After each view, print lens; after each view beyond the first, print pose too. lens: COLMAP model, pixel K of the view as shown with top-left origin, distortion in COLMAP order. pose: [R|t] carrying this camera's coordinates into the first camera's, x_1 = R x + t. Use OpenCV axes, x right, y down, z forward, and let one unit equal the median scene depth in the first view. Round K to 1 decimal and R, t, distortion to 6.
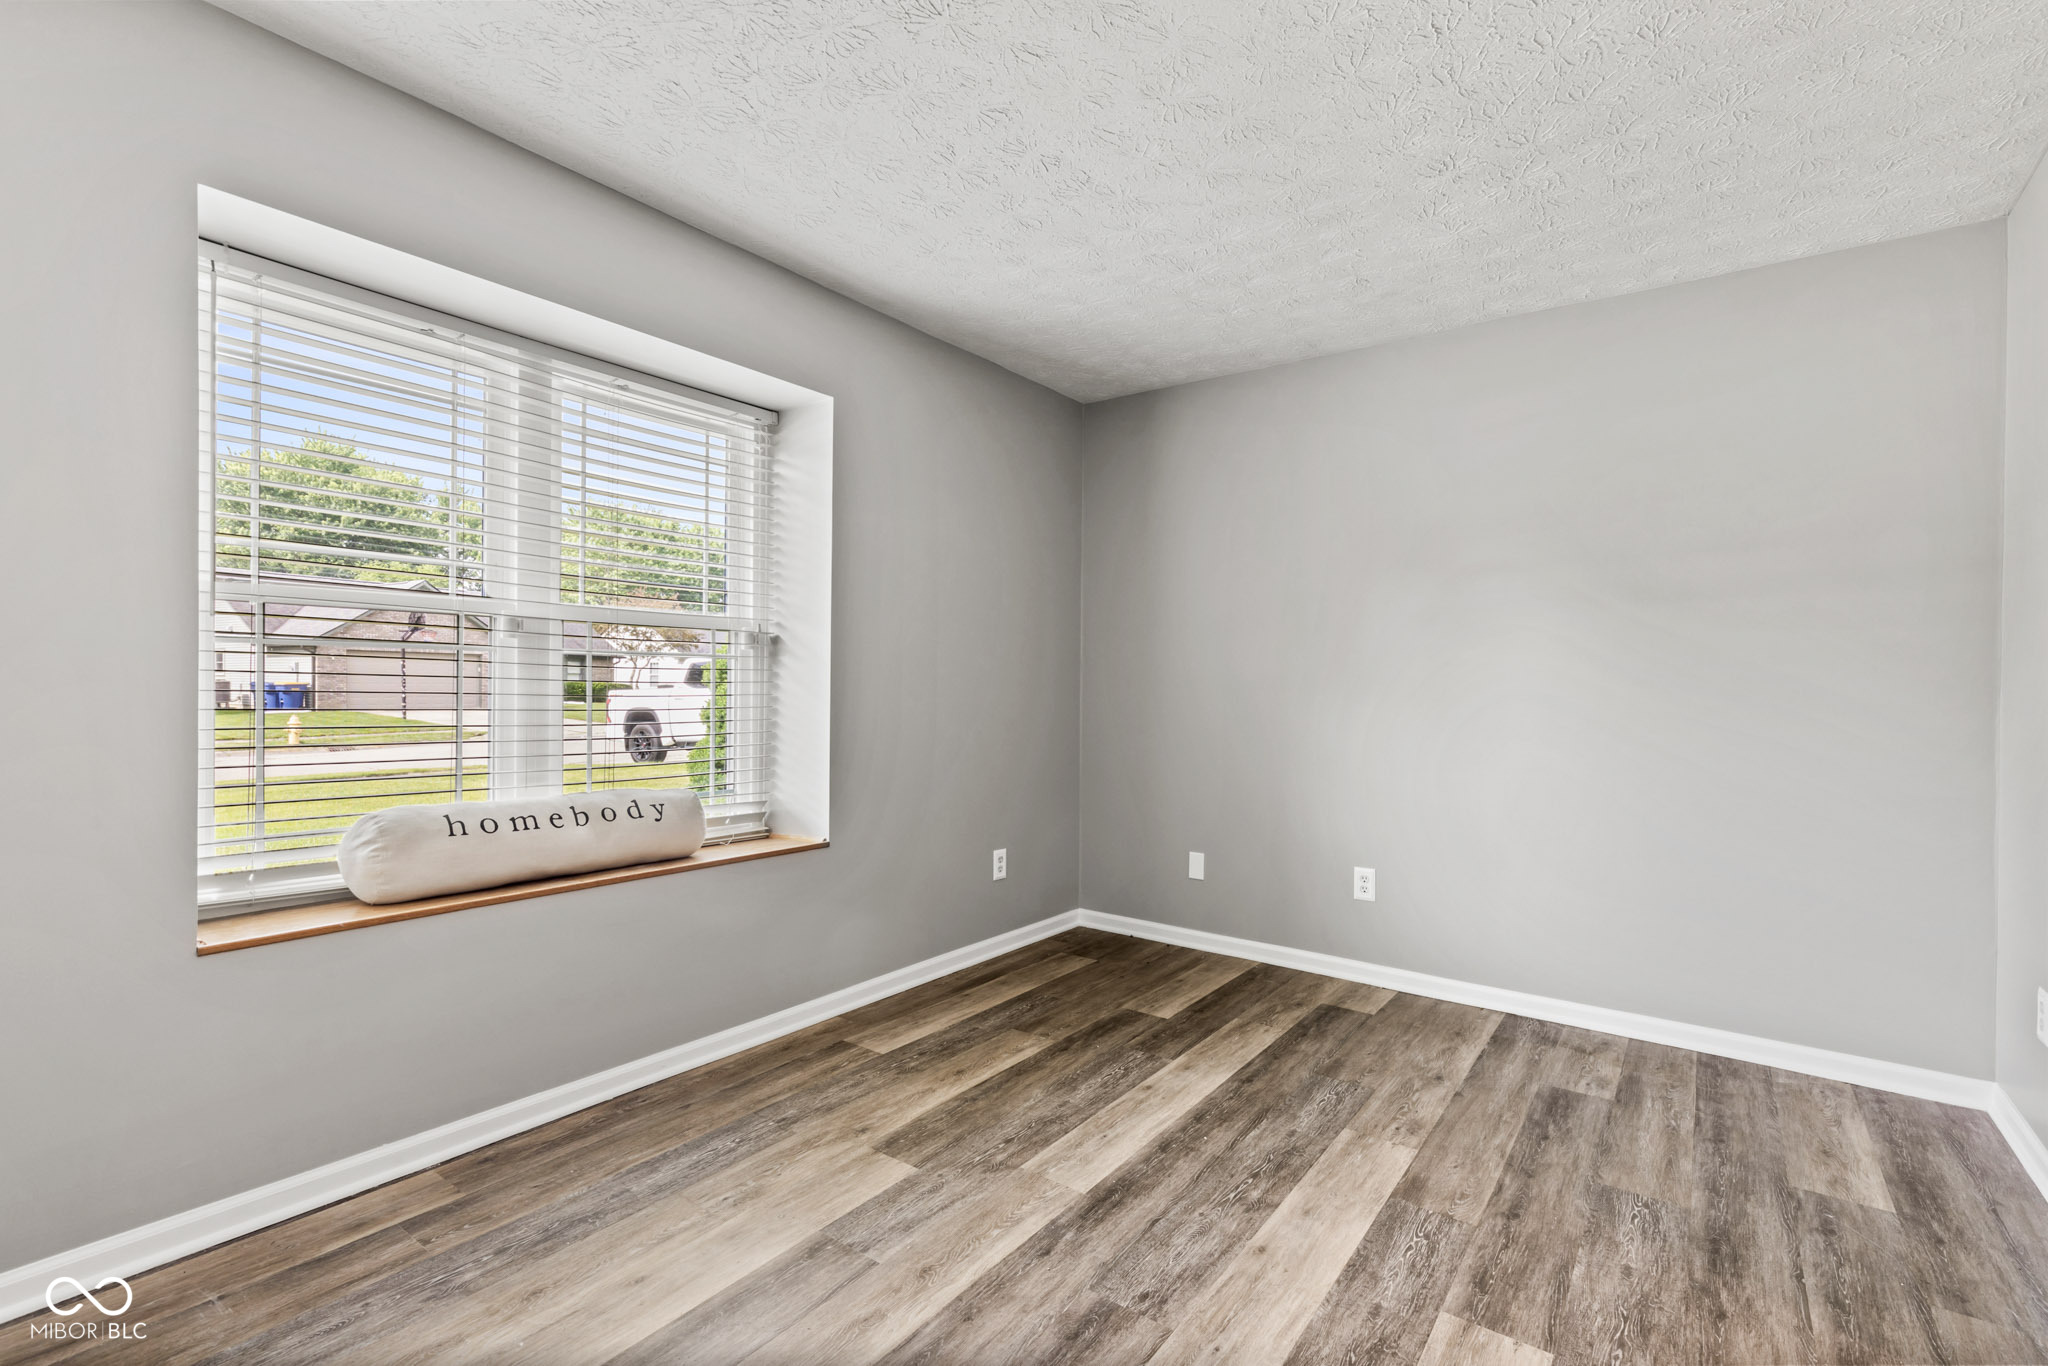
lens RADIAL K [[921.9, 0, 1037.0], [0, 921.9, 689.7], [0, 0, 1]] dist [0.000301, -0.000126]
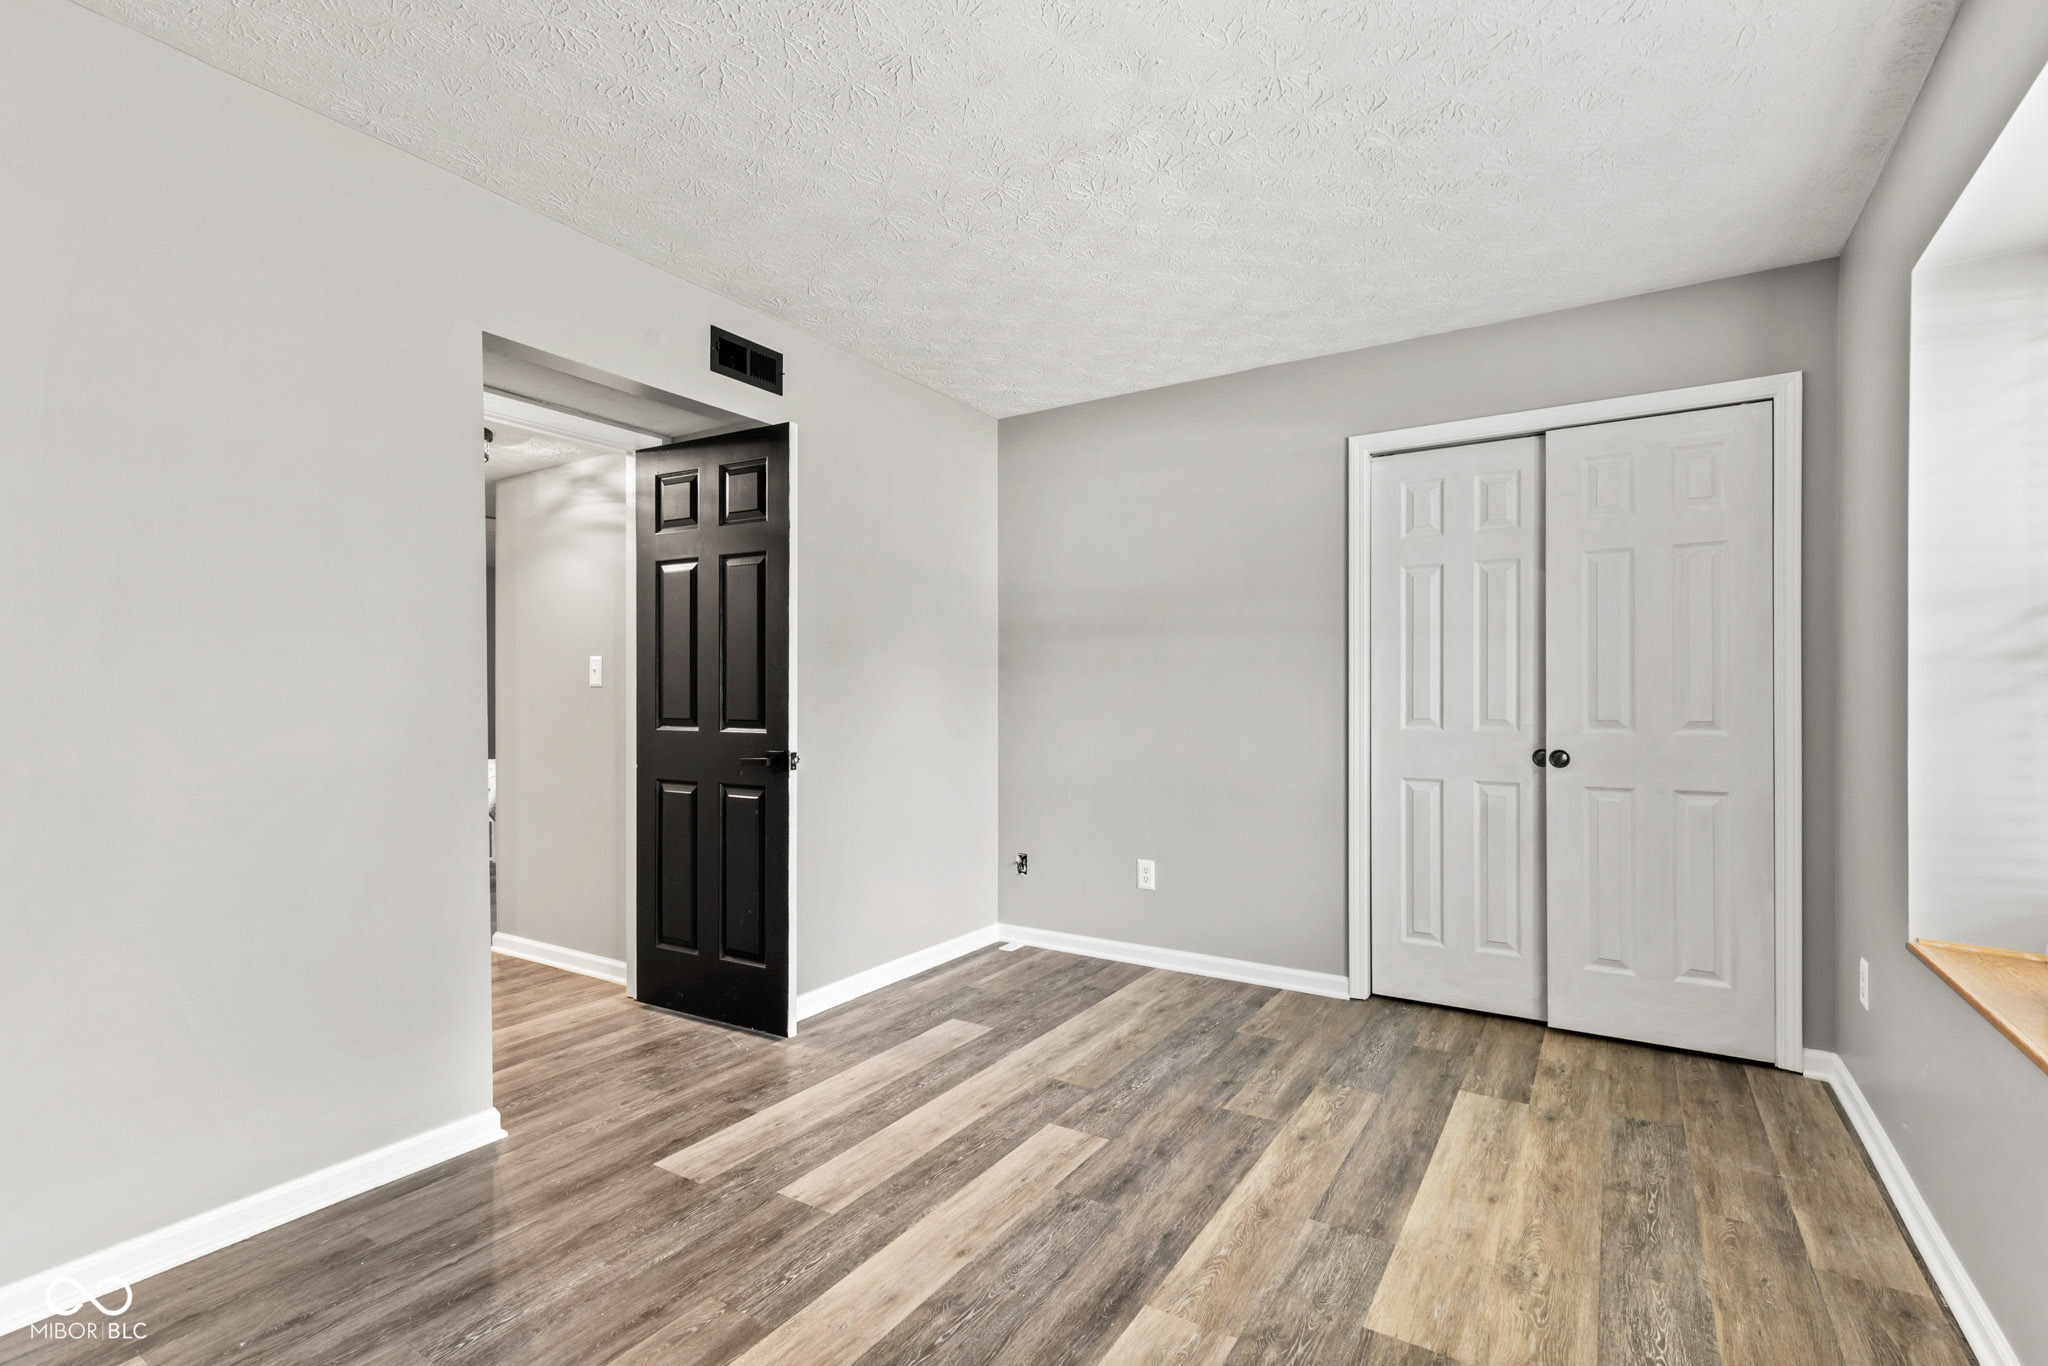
lens RADIAL K [[931.6, 0, 1027.0], [0, 931.6, 696.6], [0, 0, 1]] dist [0.004149, -0.000151]
pose [[-0.998106, -0.009518, -0.060773, 0.197351], [-0.009733, 0.999947, 0.003246, -0.012388], [0.060739, 0.003832, -0.998146, 1.676853]]
